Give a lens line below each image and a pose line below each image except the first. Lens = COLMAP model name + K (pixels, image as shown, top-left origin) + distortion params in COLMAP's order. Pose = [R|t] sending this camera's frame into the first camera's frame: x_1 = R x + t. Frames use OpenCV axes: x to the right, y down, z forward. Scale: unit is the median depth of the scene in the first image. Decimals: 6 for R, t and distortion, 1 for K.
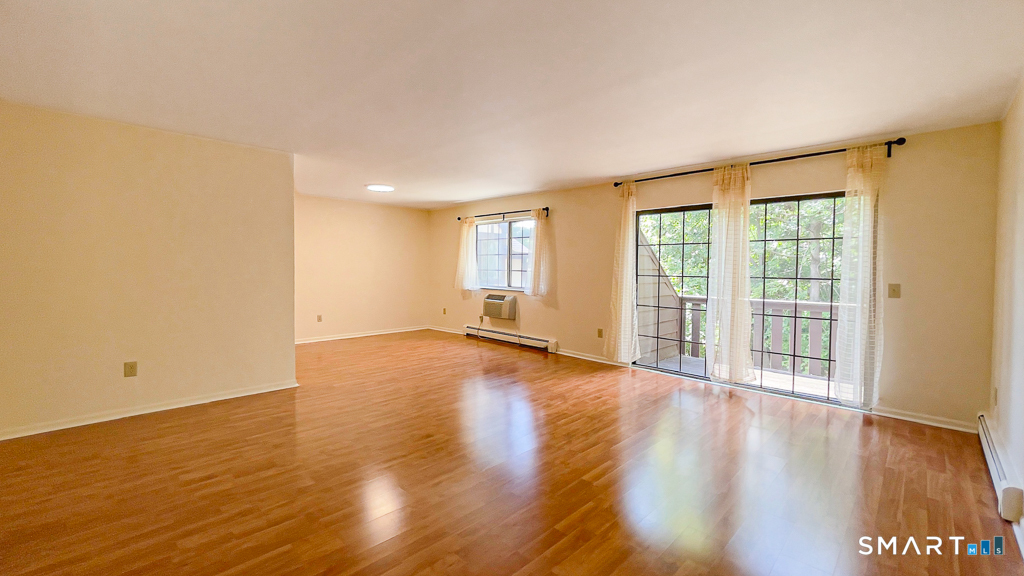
lens RADIAL K [[421.3, 0, 512.2], [0, 421.3, 278.4], [0, 0, 1]] dist [-0.004030, 0.002059]
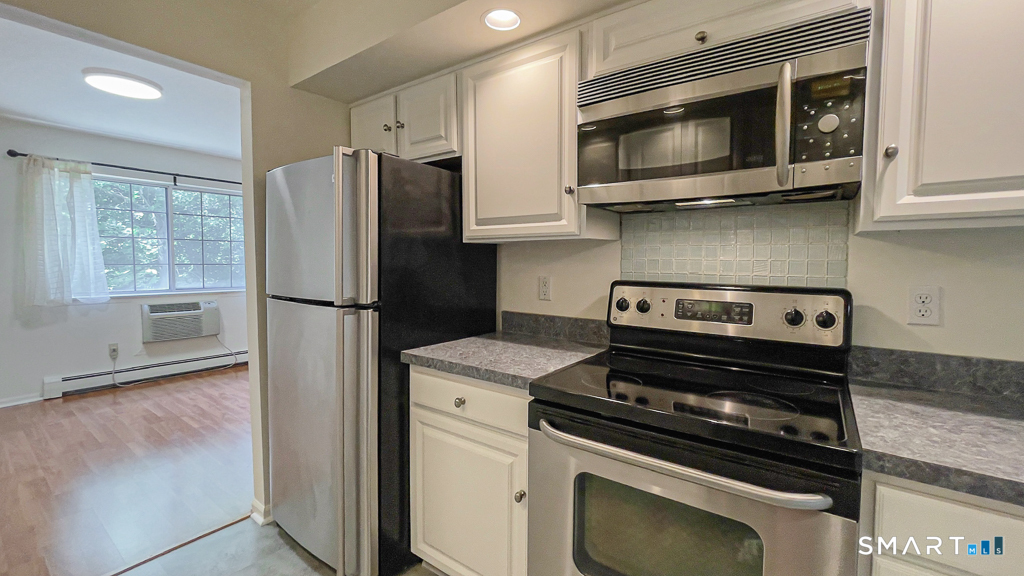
lens RADIAL K [[421.3, 0, 519.4], [0, 421.3, 279.3], [0, 0, 1]] dist [-0.004030, 0.002059]
pose [[-0.158024, -0.052192, 0.986055, -0.810546], [0.023977, 0.998105, 0.056673, -0.022657], [-0.987144, 0.032598, -0.156473, 0.643316]]
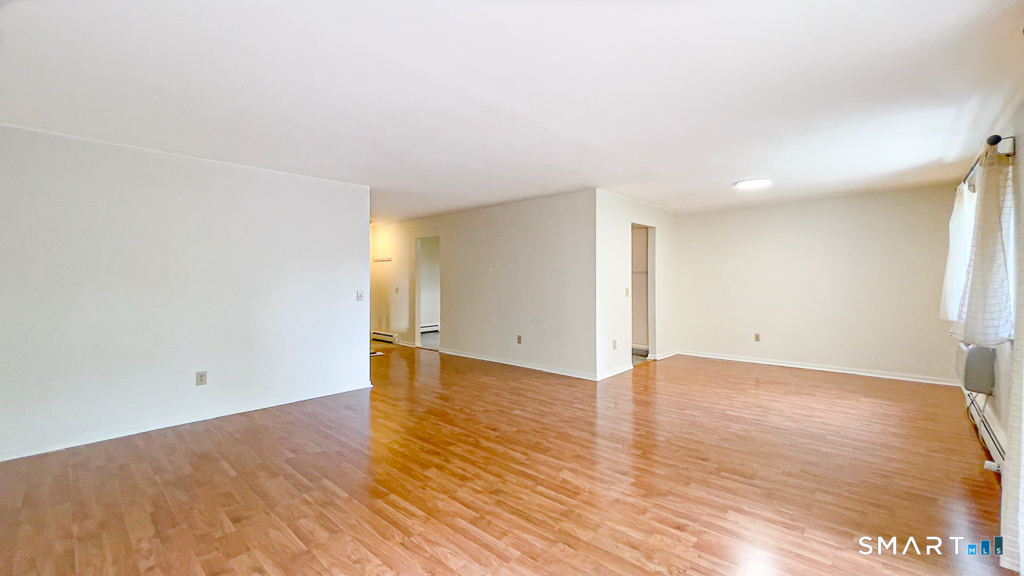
lens RADIAL K [[421.3, 0, 507.1], [0, 421.3, 279.8], [0, 0, 1]] dist [-0.004030, 0.002059]
pose [[0.032839, -0.003847, -0.999453, 0.464691], [-0.022655, 0.999733, -0.004592, -0.011609], [0.999204, 0.022794, 0.032743, 0.490696]]
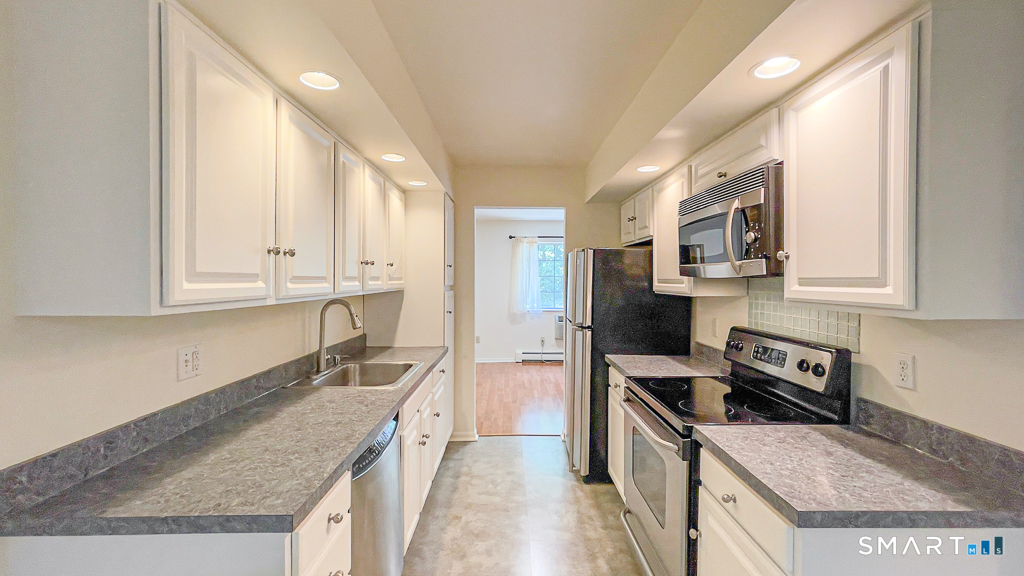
lens RADIAL K [[421.3, 0, 532.5], [0, 421.3, 285.2], [0, 0, 1]] dist [-0.004030, 0.002059]
pose [[0.663857, -0.010125, 0.747791, -0.944291], [0.014303, 0.999897, 0.000840, -0.043448], [-0.747723, 0.010138, 0.663933, 0.429919]]
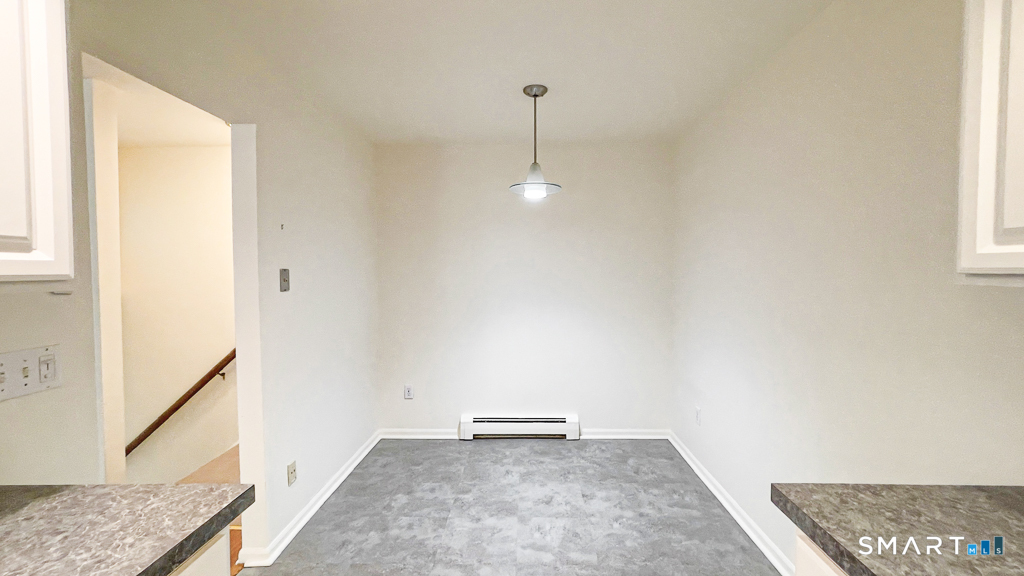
lens RADIAL K [[421.3, 0, 525.5], [0, 421.3, 277.0], [0, 0, 1]] dist [-0.004030, 0.002059]
pose [[-0.708097, 0.012658, -0.706001, -0.731603], [-0.013899, 0.999396, 0.031859, -0.038897], [0.705978, 0.032372, -0.707494, 0.629084]]
